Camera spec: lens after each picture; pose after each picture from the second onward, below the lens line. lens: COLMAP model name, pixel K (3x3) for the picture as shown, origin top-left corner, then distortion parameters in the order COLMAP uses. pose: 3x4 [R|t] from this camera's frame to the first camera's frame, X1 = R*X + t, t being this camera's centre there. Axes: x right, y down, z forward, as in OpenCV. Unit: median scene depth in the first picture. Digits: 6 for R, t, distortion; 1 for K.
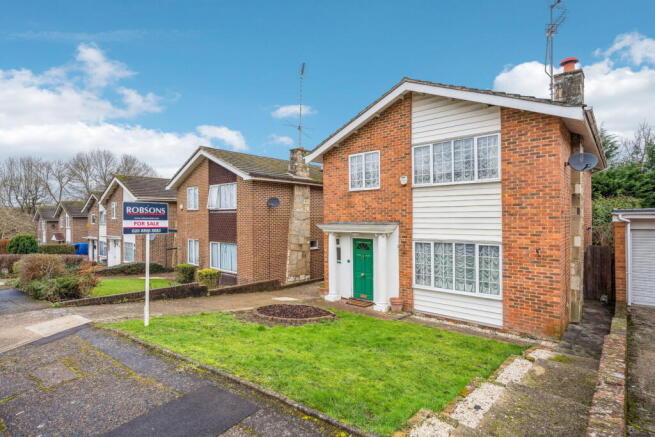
lens RADIAL K [[335.1, 0, 325.7], [0, 335.1, 217.0], [0, 0, 1]] dist [-0.007415, 0.000187]
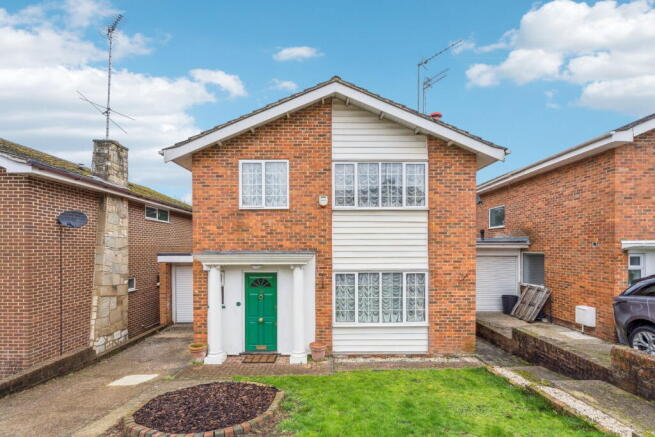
lens RADIAL K [[305.3, 0, 322.1], [0, 305.3, 250.0], [0, 0, 1]] dist [0.000531, -0.001688]
pose [[0.739732, 0.002079, 0.672898, -0.285449], [-0.003616, 0.999993, 0.000886, 0.013659], [-0.672892, -0.003088, 0.739734, 0.440118]]
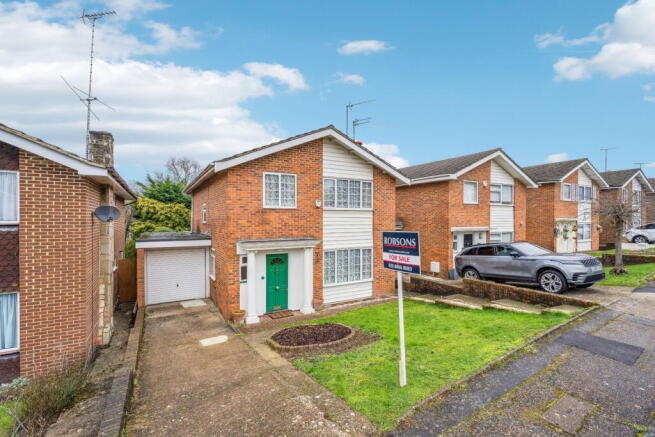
lens RADIAL K [[305.3, 0, 324.1], [0, 305.3, 222.8], [0, 0, 1]] dist [0.000531, -0.001688]
pose [[0.312960, -0.008371, 0.949729, -0.853271], [-0.004379, 0.999938, 0.010257, -0.049660], [-0.949756, -0.007369, 0.312904, 0.627103]]
